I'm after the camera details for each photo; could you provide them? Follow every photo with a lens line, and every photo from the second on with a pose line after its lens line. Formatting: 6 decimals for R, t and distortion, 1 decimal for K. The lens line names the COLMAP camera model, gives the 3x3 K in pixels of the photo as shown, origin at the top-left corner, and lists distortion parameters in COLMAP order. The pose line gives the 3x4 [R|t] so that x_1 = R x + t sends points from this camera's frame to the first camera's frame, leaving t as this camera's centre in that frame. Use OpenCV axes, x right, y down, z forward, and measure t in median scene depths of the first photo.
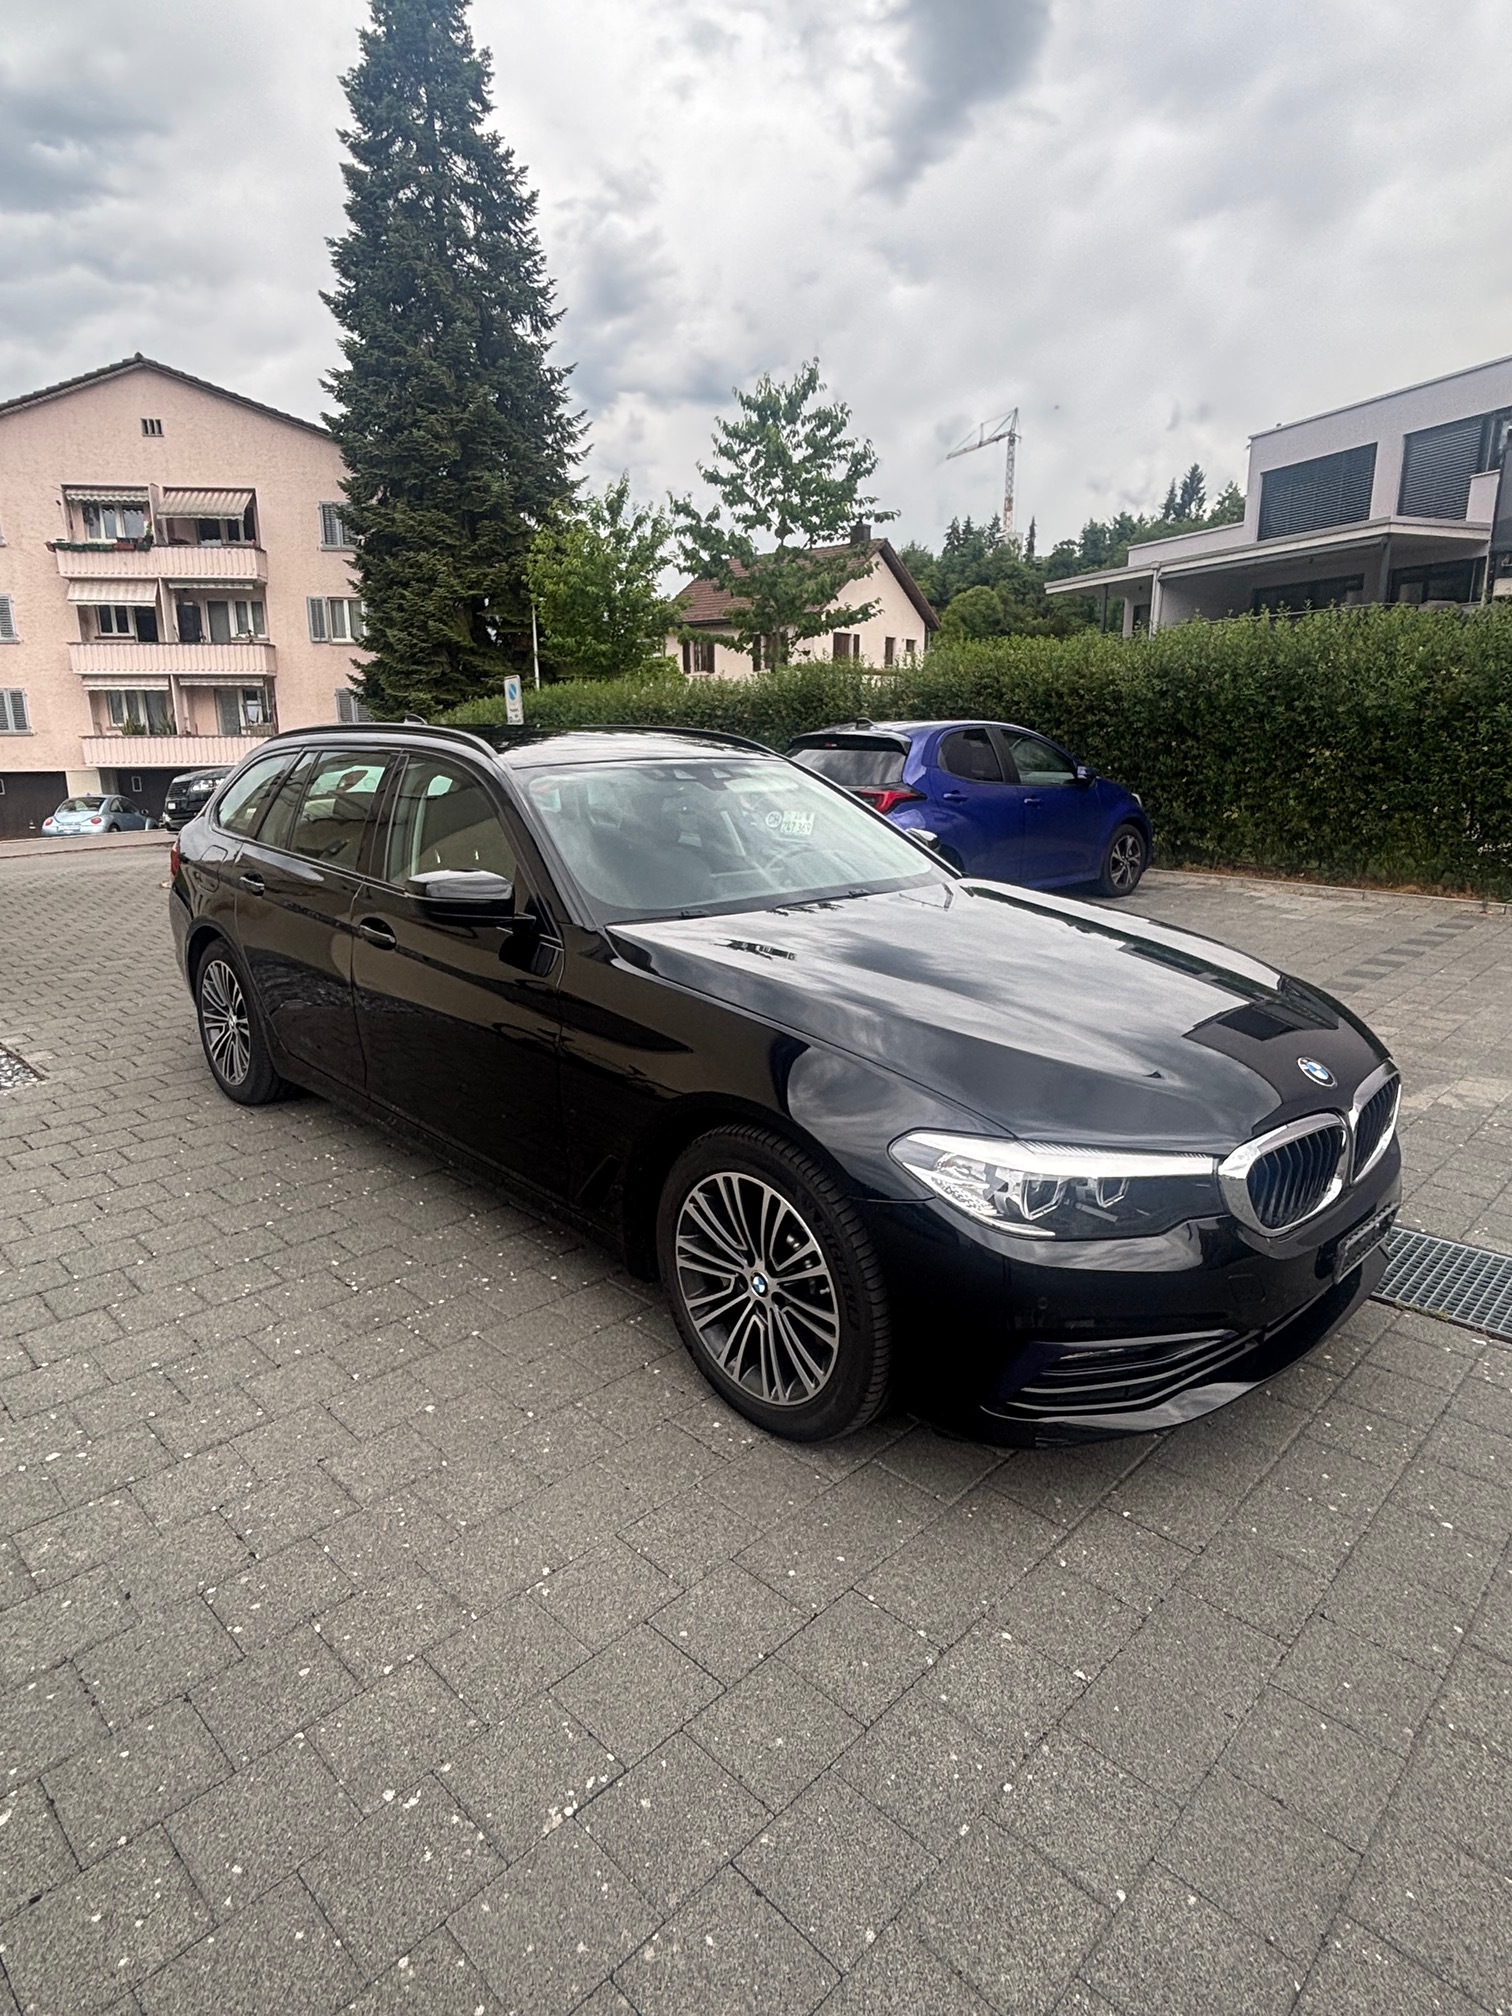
lens RADIAL K [[1100.5, 0, 756.0], [0, 1100.5, 1008.0], [0, 0, 1]] dist [-0.023358, -0.000546]
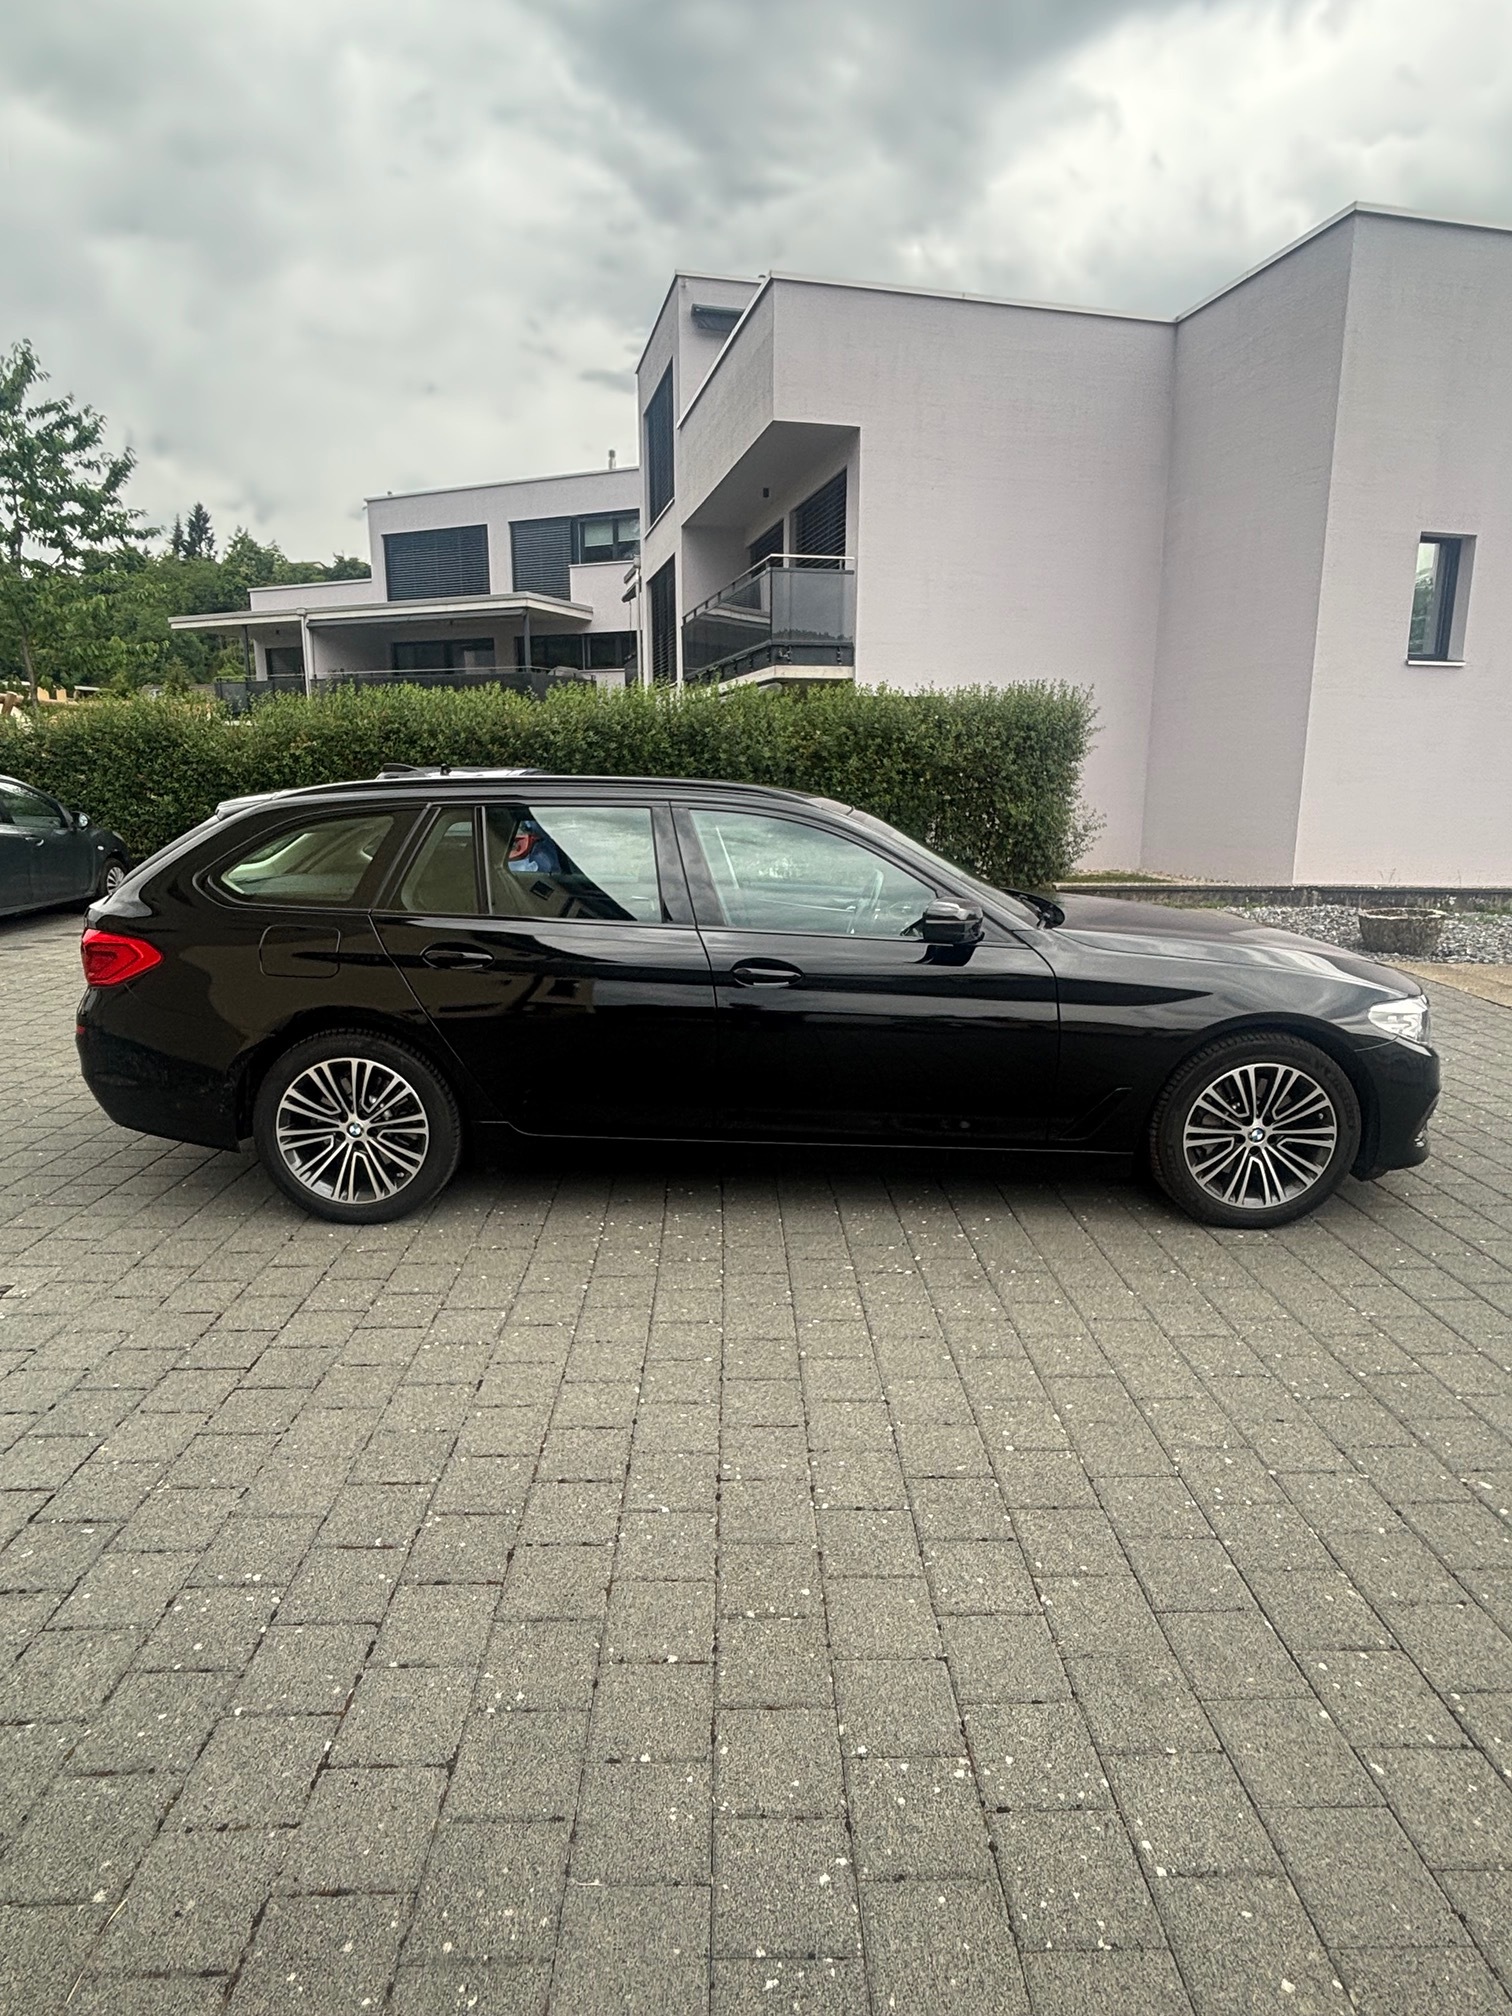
lens RADIAL K [[1100.5, 0, 756.0], [0, 1100.5, 1008.0], [0, 0, 1]] dist [-0.023358, -0.000546]
pose [[0.699793, -0.139473, 0.700598, -0.440029], [0.165598, 0.985711, 0.030825, -0.026019], [-0.694886, 0.094447, 0.712890, 0.103860]]
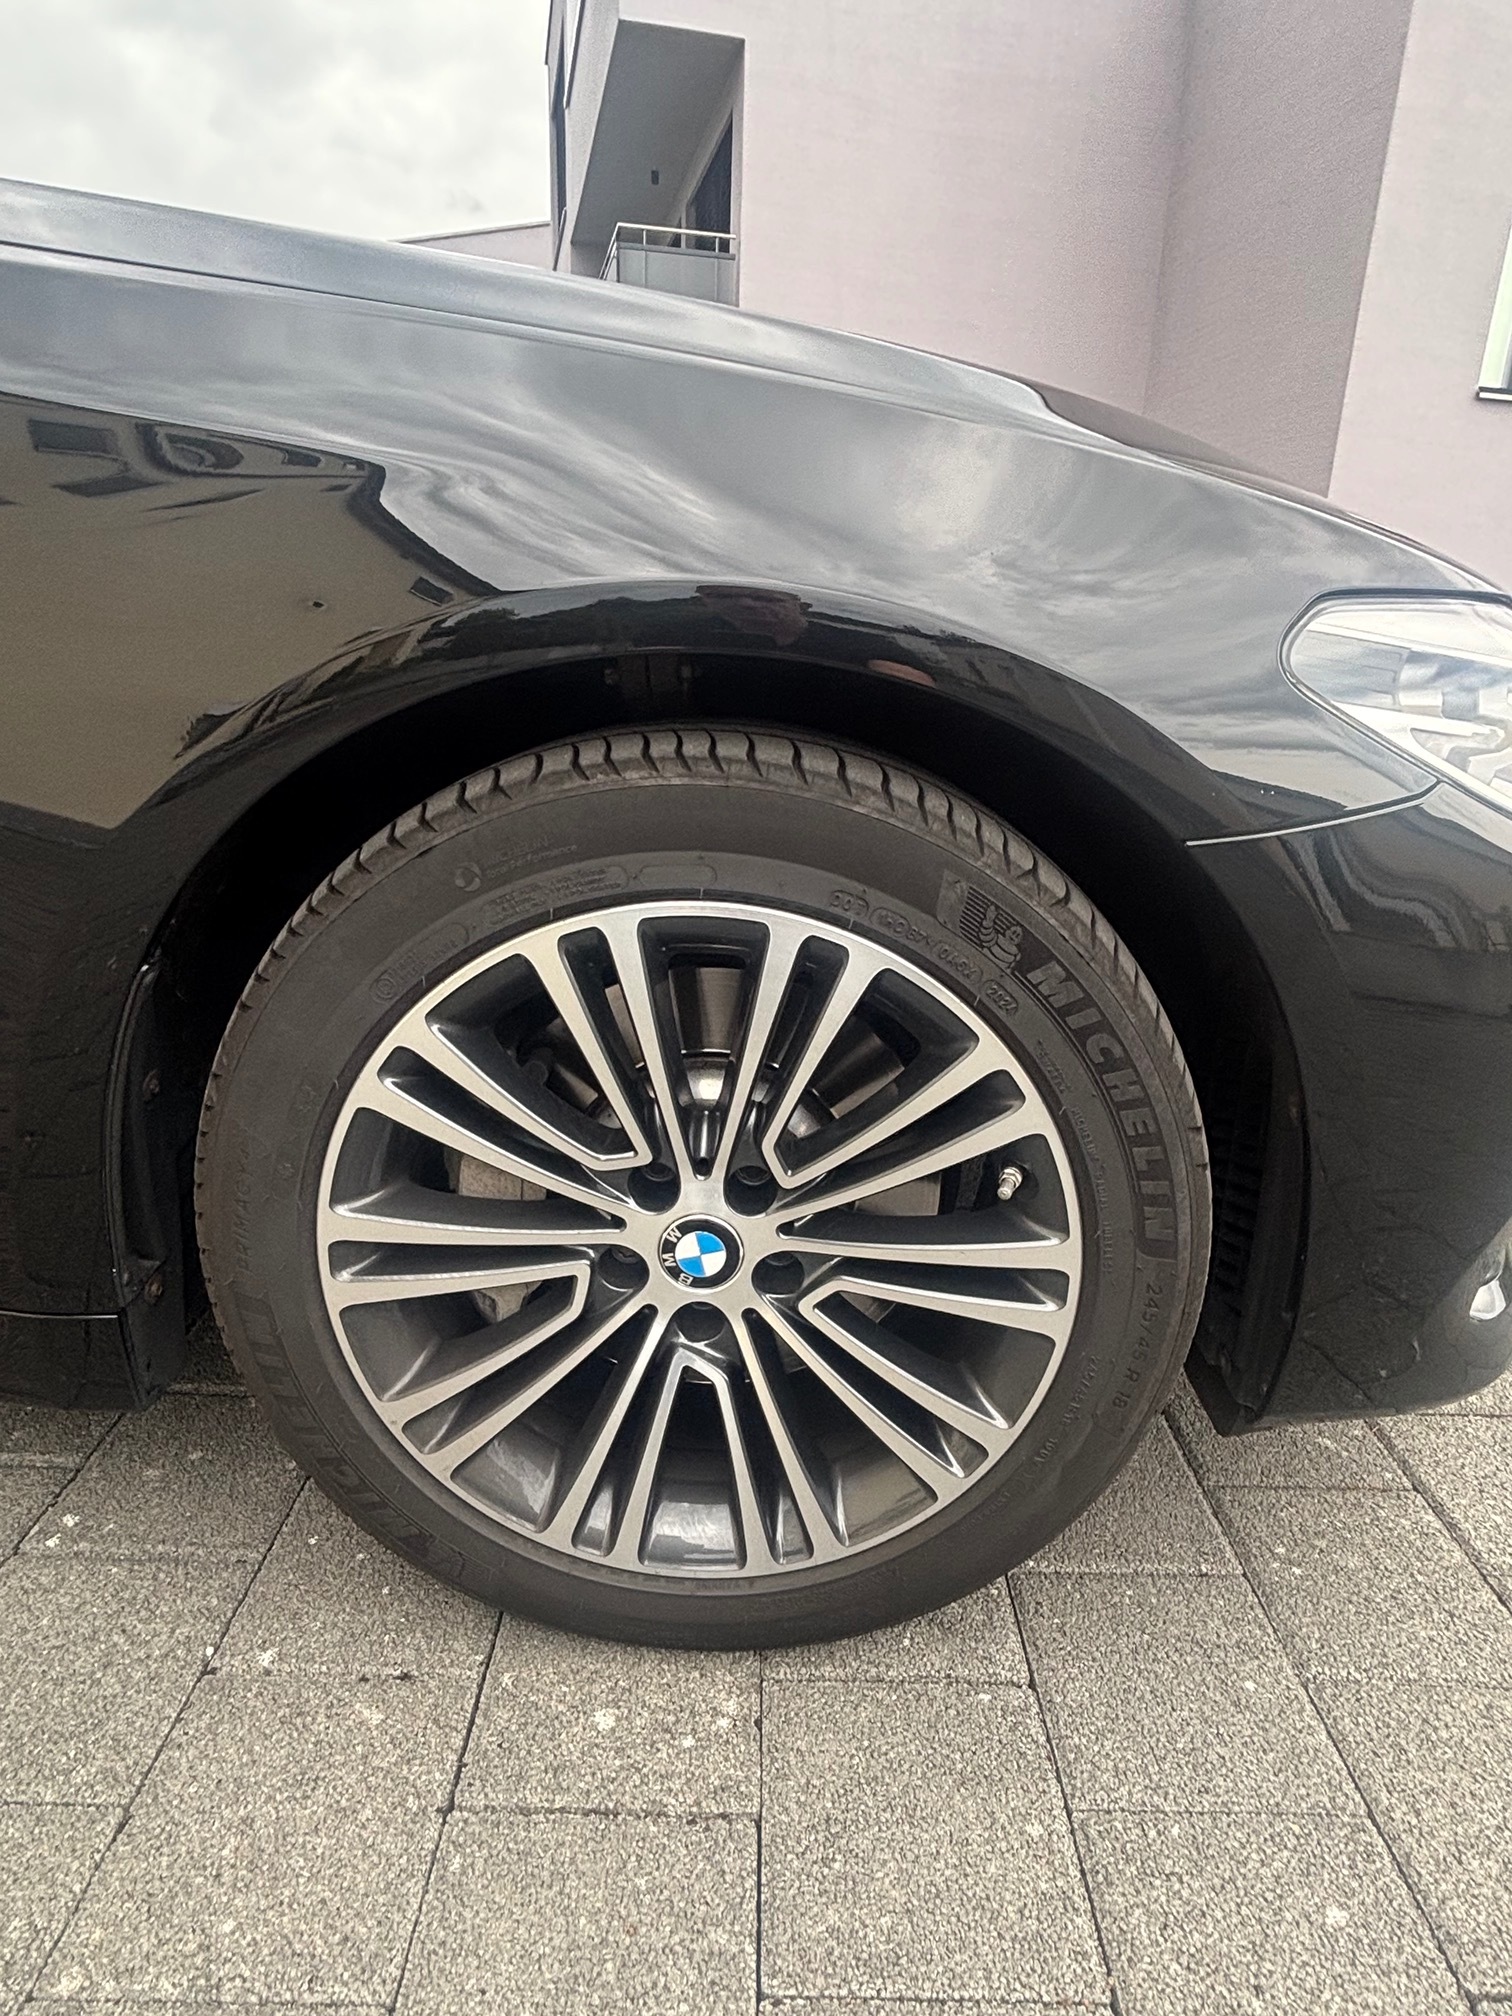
lens RADIAL K [[1105.3, 0, 780.1], [0, 1105.3, 1001.4], [0, 0, 1]] dist [-0.004901, -0.001135]
pose [[0.697481, -0.193245, 0.690055, -0.053287], [0.133336, 0.981134, 0.139989, 0.038736], [-0.704089, -0.005630, 0.710089, 0.213005]]
